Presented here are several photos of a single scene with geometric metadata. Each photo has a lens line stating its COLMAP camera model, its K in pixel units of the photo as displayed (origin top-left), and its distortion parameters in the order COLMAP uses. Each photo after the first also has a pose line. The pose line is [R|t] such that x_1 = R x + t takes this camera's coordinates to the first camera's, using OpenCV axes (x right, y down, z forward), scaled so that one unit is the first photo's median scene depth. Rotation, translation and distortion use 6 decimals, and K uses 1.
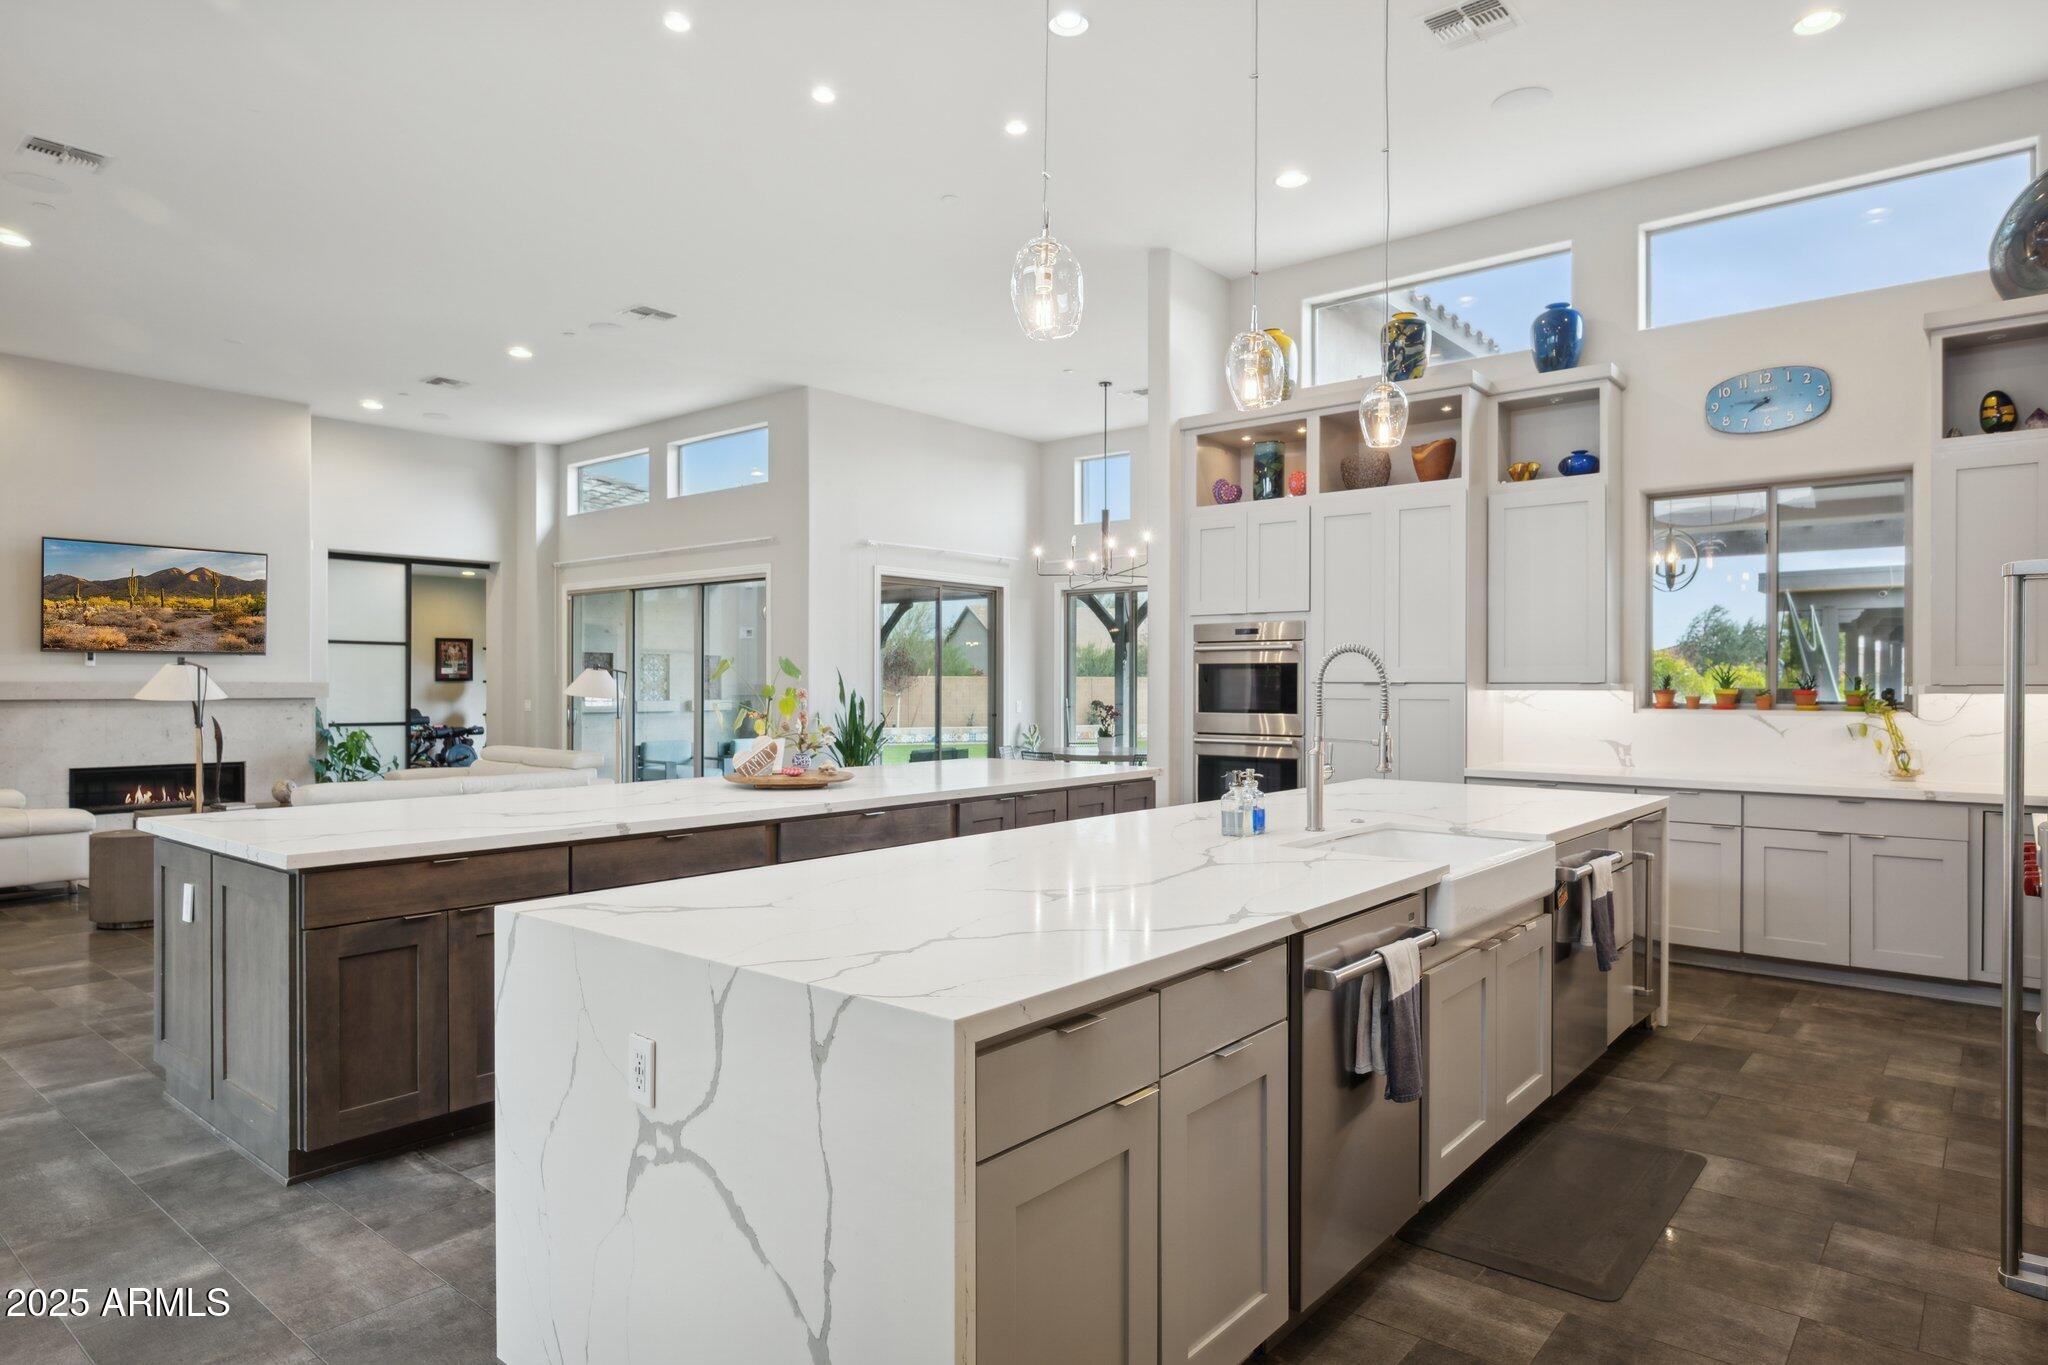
lens RADIAL K [[1189.1, 0, 1024.0], [0, 1189.1, 682.5], [0, 0, 1]] dist [-0.005501, 0.002183]
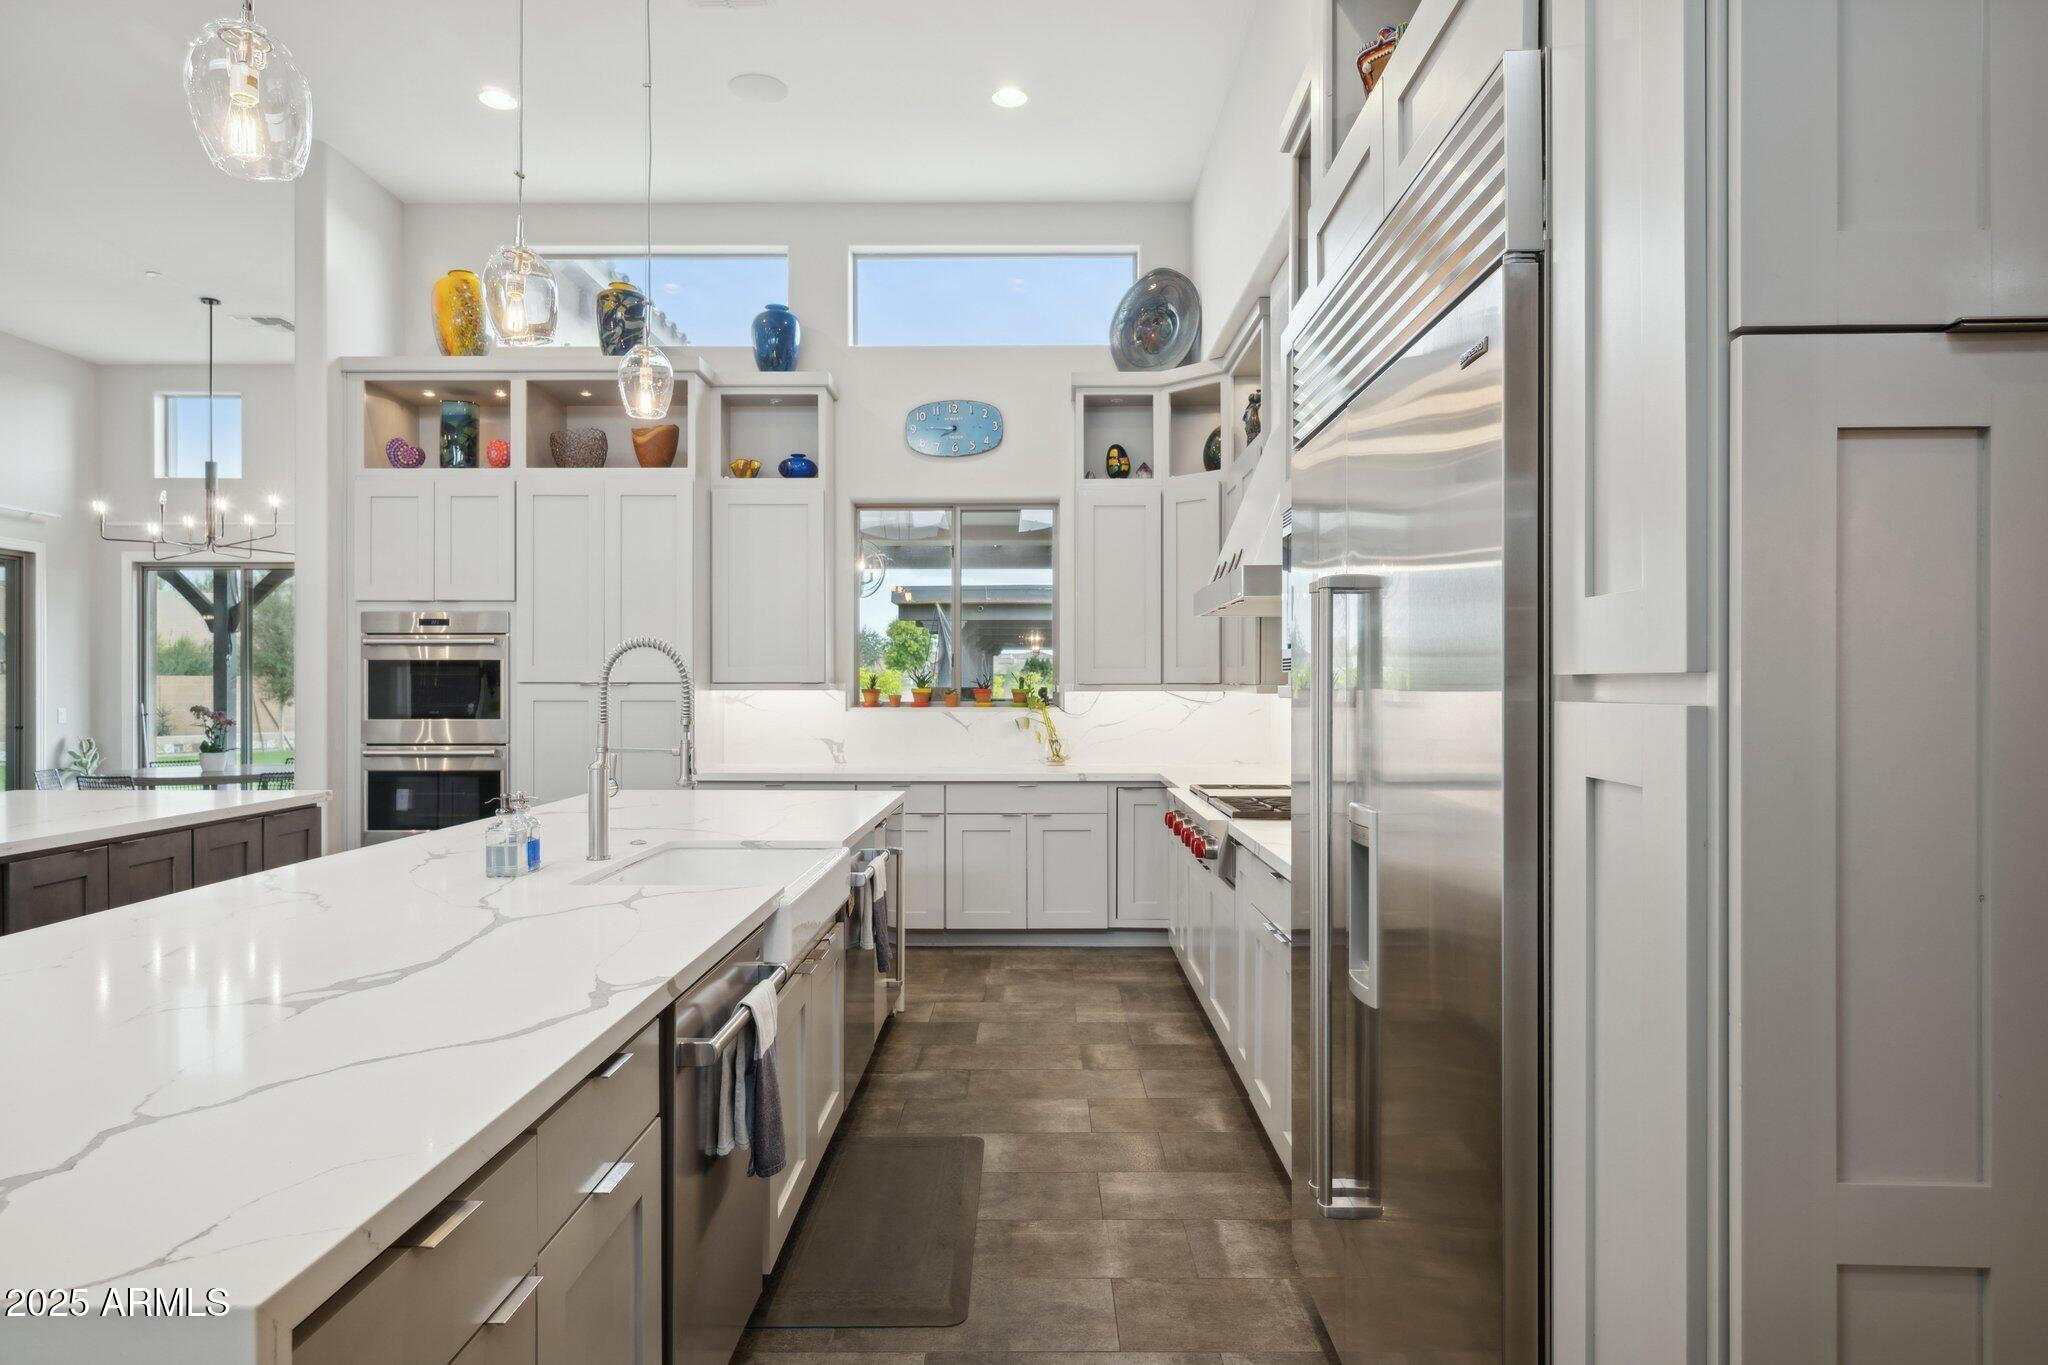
lens RADIAL K [[1189.1, 0, 1024.0], [0, 1189.1, 682.5], [0, 0, 1]] dist [-0.005501, 0.002183]
pose [[0.766777, -0.000875, 0.641913, -0.041323], [0.000801, 1.000000, 0.000406, -0.000108], [-0.641913, 0.000203, 0.766777, 0.108986]]
